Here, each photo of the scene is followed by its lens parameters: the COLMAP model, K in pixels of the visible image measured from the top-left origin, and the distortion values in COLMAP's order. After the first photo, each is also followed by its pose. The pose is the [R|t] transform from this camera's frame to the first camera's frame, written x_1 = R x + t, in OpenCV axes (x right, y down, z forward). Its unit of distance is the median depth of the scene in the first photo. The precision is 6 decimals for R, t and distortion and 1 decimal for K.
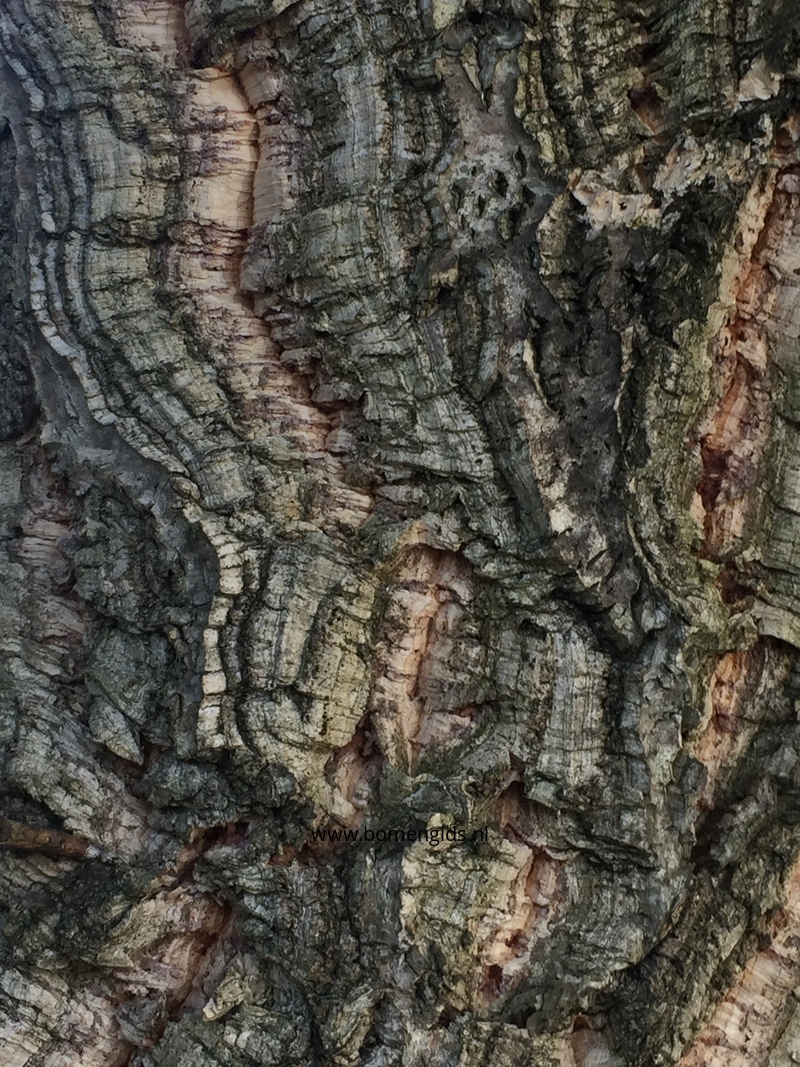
lens RADIAL K [[1931.3, 0, 398.1], [0, 1931.3, 533.9], [0, 0, 1]] dist [0.041037, 0.000000]
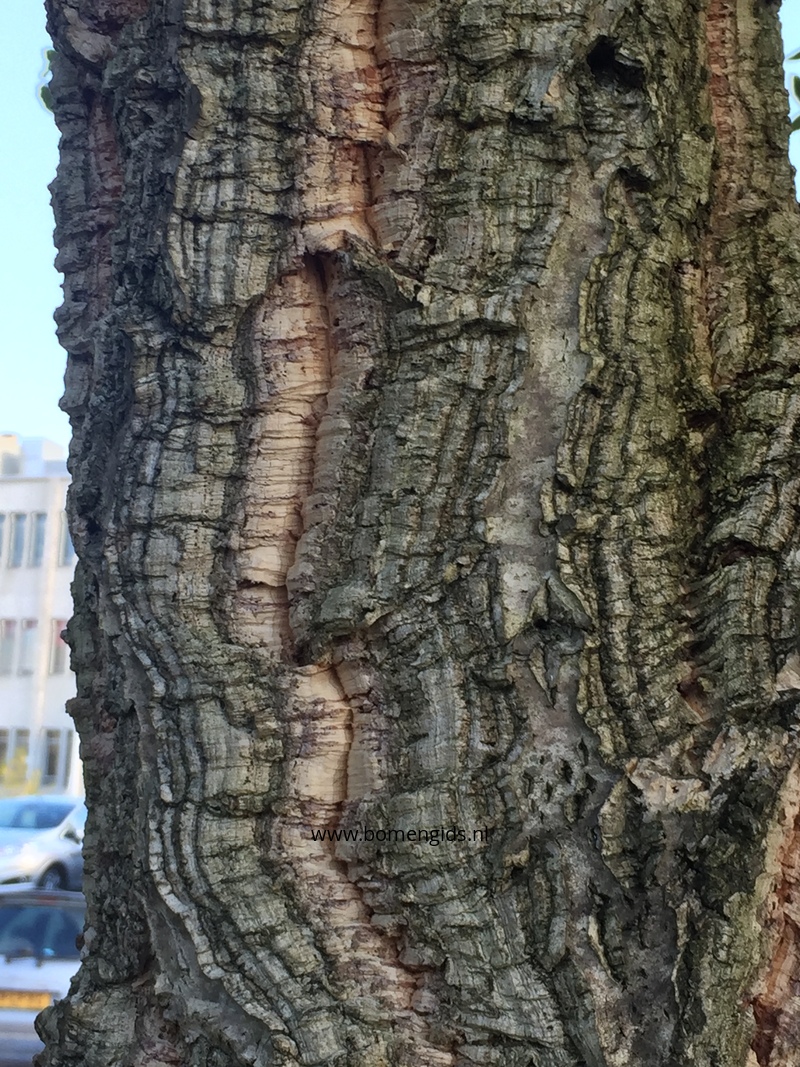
lens RADIAL K [[1931.3, 0, 402.3], [0, 1931.3, 533.4], [0, 0, 1]] dist [0.041037, 0.000000]
pose [[0.999030, -0.007764, -0.043351, 0.007427], [0.000267, 0.985389, -0.170321, -0.123409], [0.044040, 0.170144, 0.984435, -0.137519]]
